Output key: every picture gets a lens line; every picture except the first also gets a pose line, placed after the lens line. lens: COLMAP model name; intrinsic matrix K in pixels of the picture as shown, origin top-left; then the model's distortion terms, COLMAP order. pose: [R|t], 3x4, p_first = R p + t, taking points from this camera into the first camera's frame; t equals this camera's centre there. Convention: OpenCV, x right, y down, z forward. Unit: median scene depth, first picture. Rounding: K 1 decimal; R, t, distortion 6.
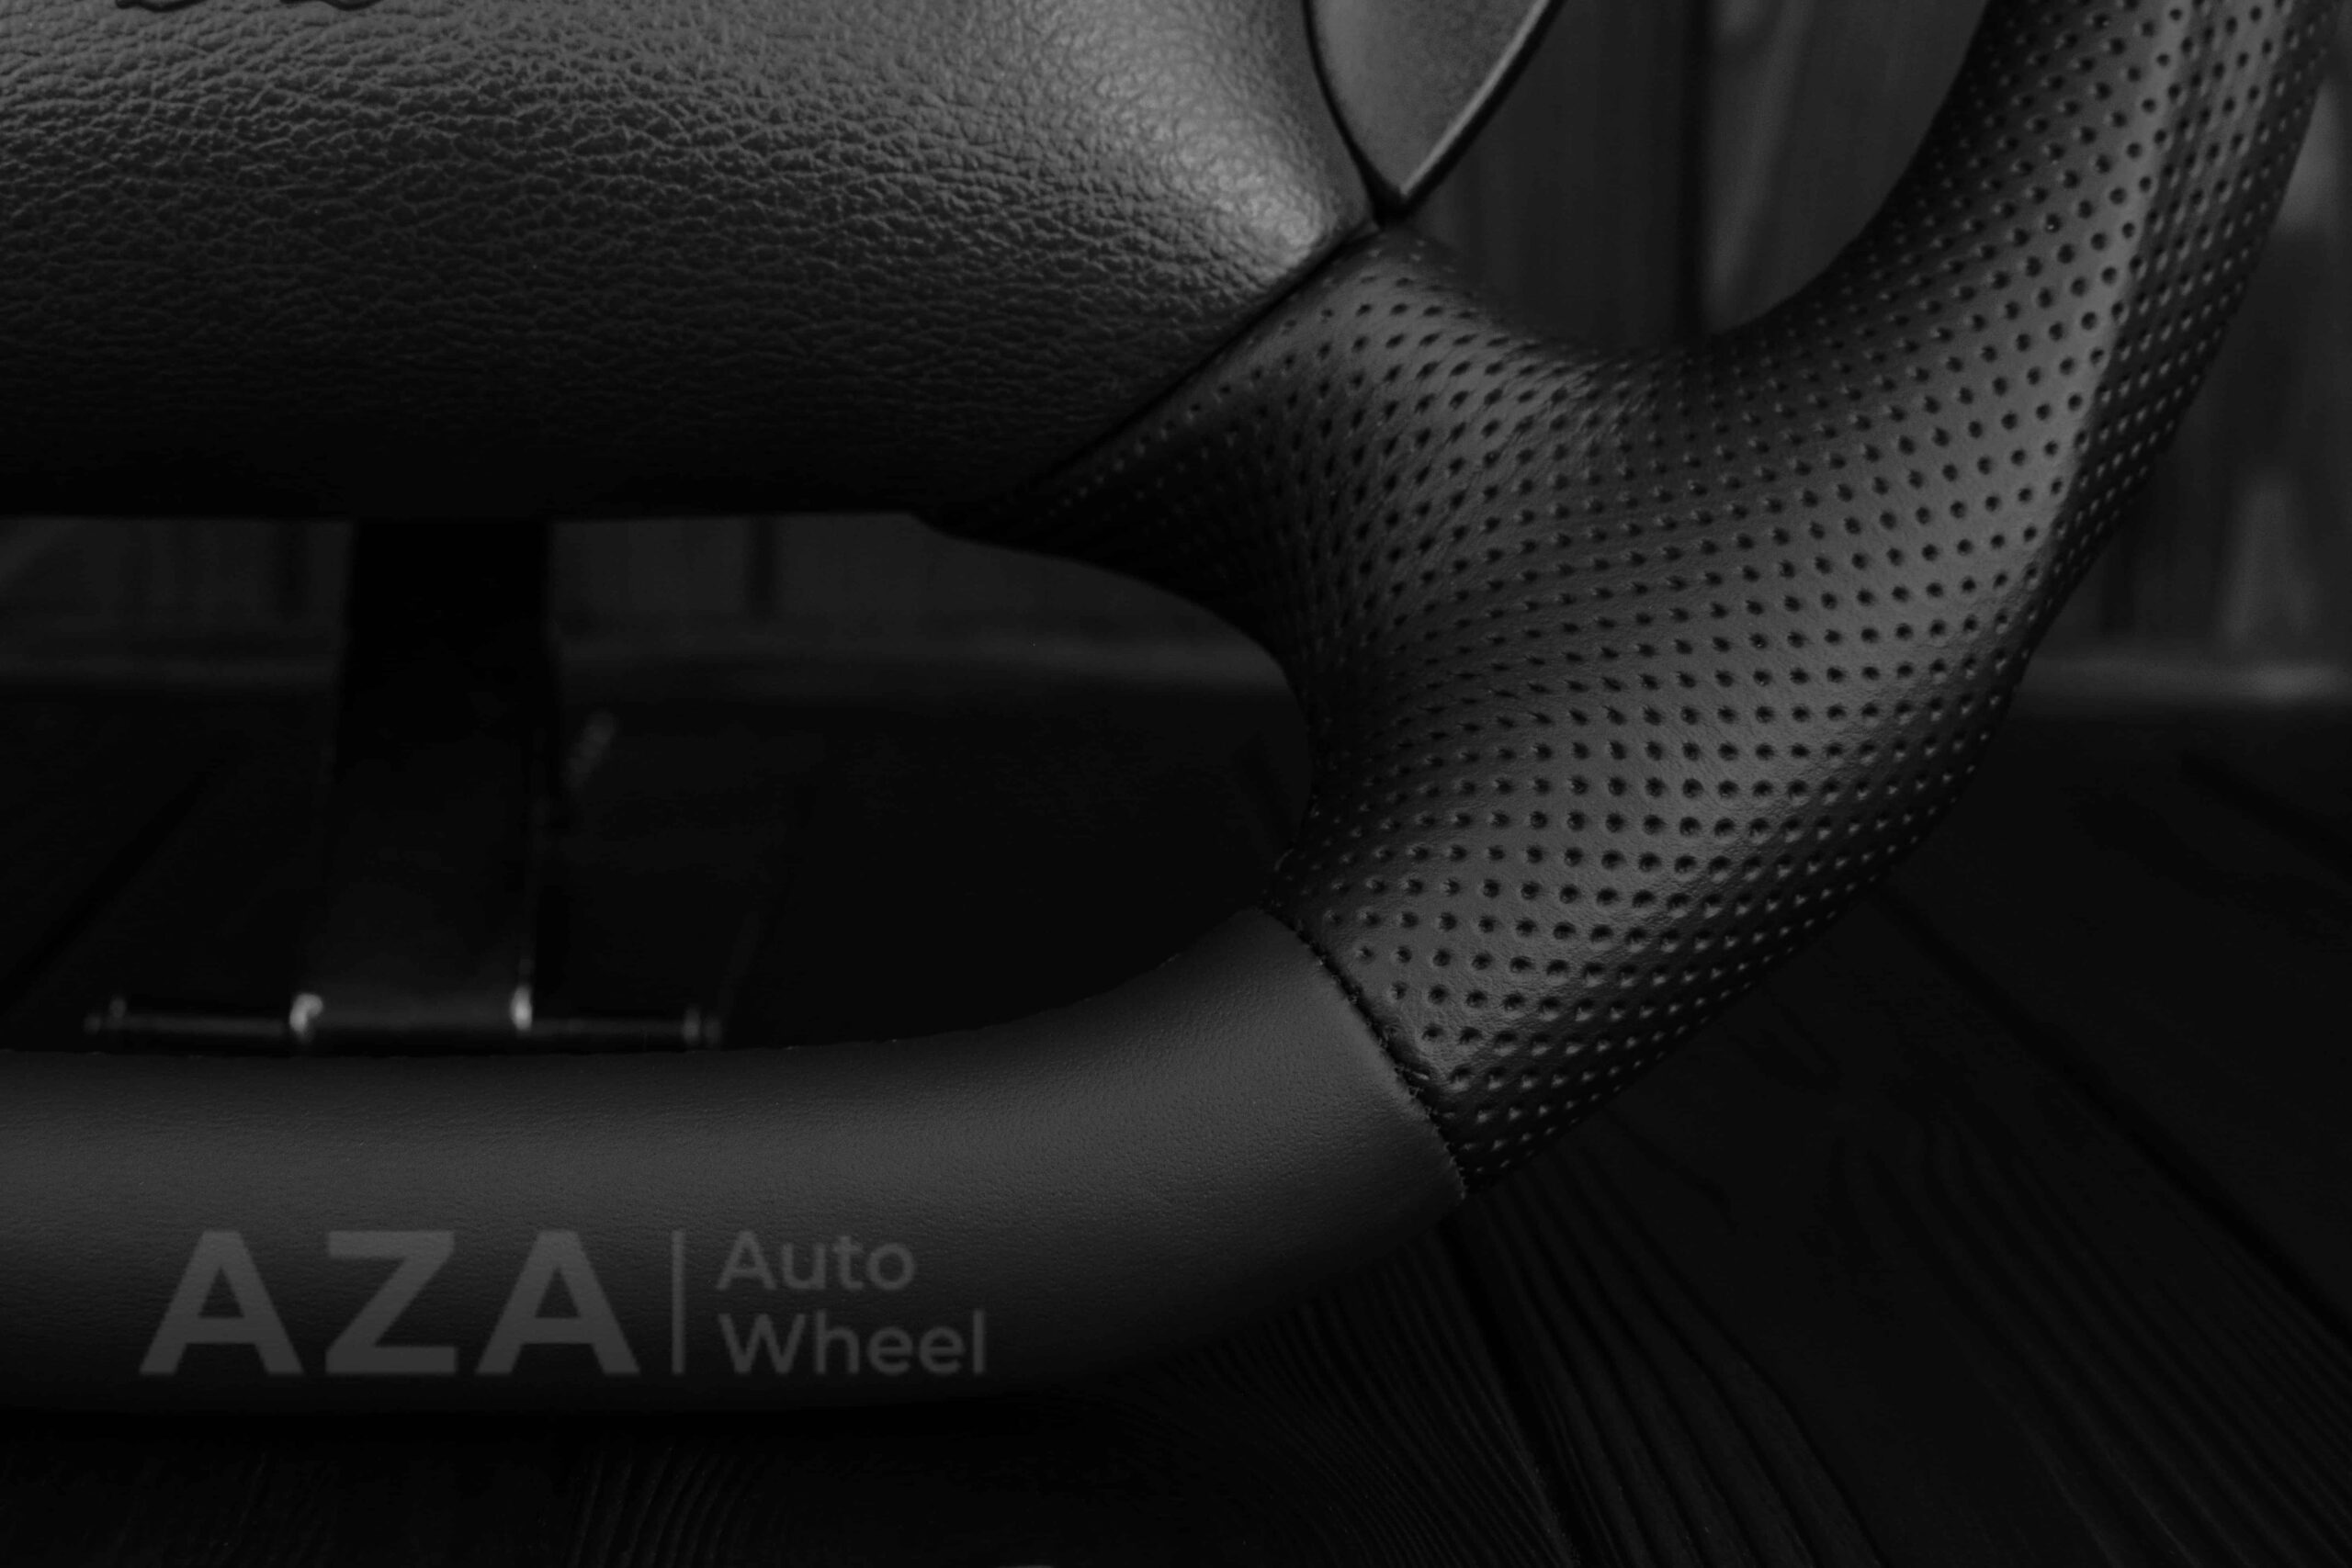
lens RADIAL K [[3682.1, 0, 1212.2], [0, 3682.1, 793.0], [0, 0, 1]] dist [-0.221094, 0.159709]
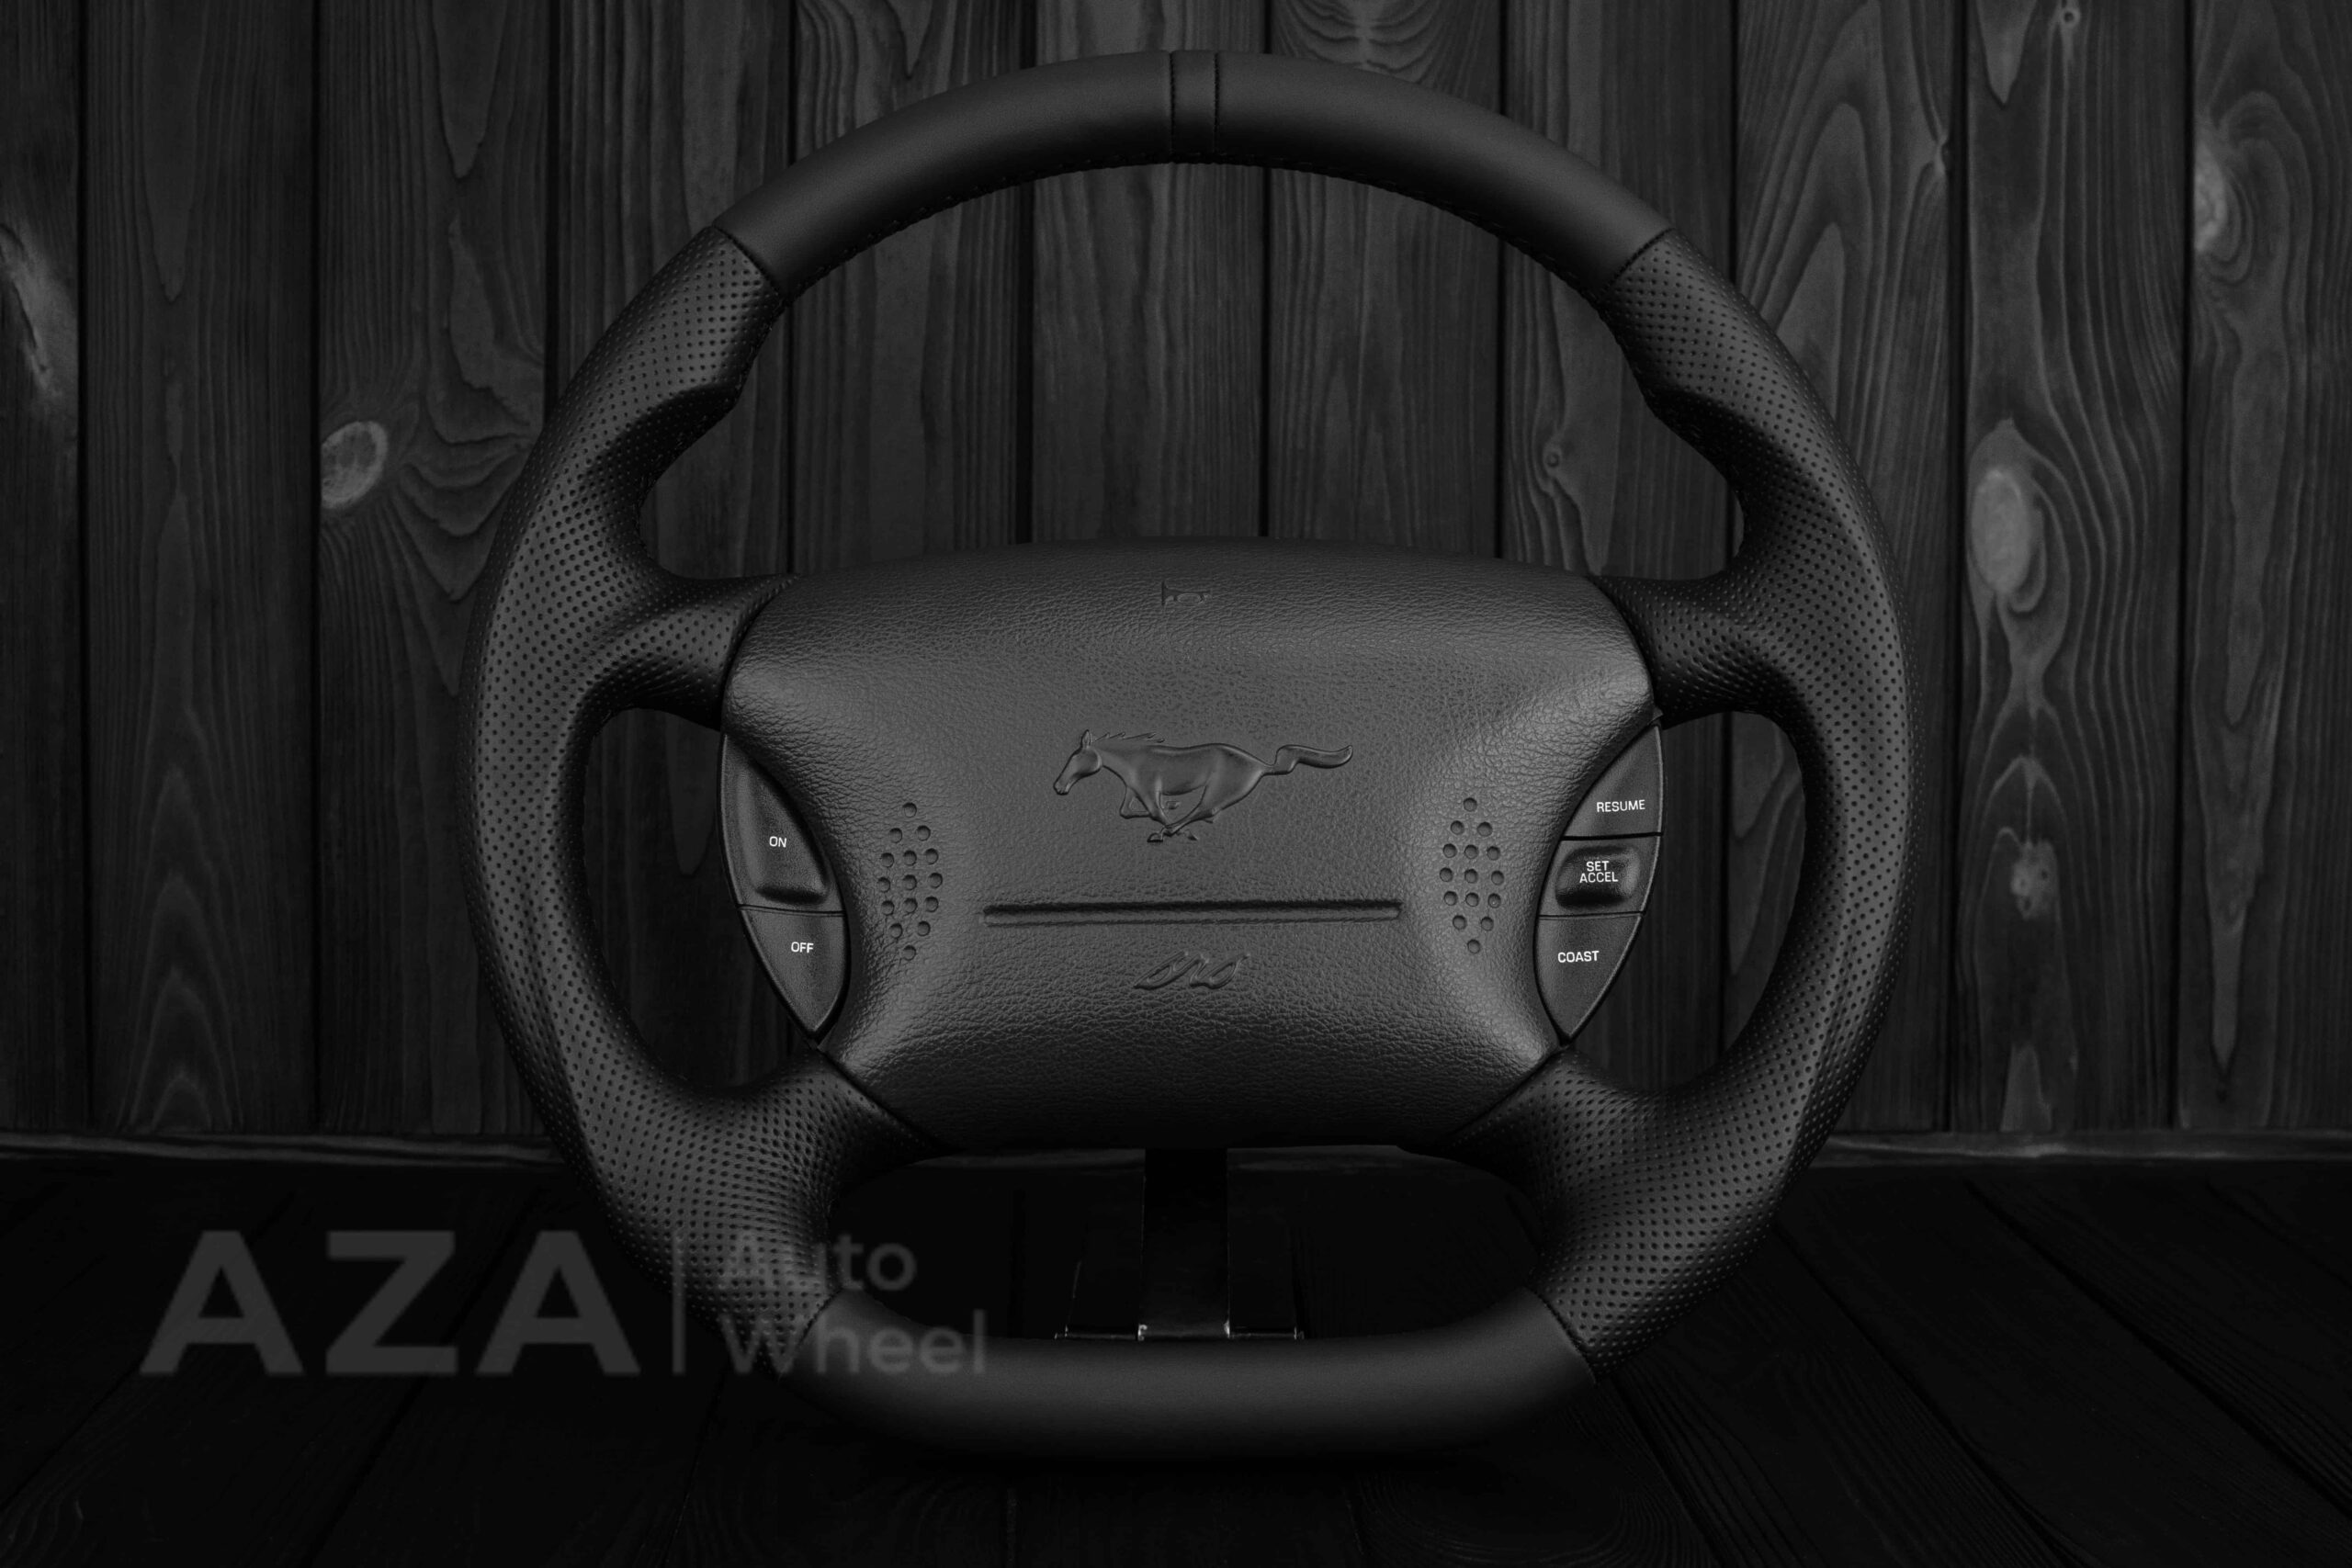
lens RADIAL K [[3682.1, 0, 1212.2], [0, 3682.1, 793.0], [0, 0, 1]] dist [-0.221094, 0.159709]
pose [[0.998496, -0.017857, -0.051844, -0.079080], [0.013300, 0.996125, -0.086938, -0.112984], [0.053196, 0.086118, 0.994864, -1.998600]]
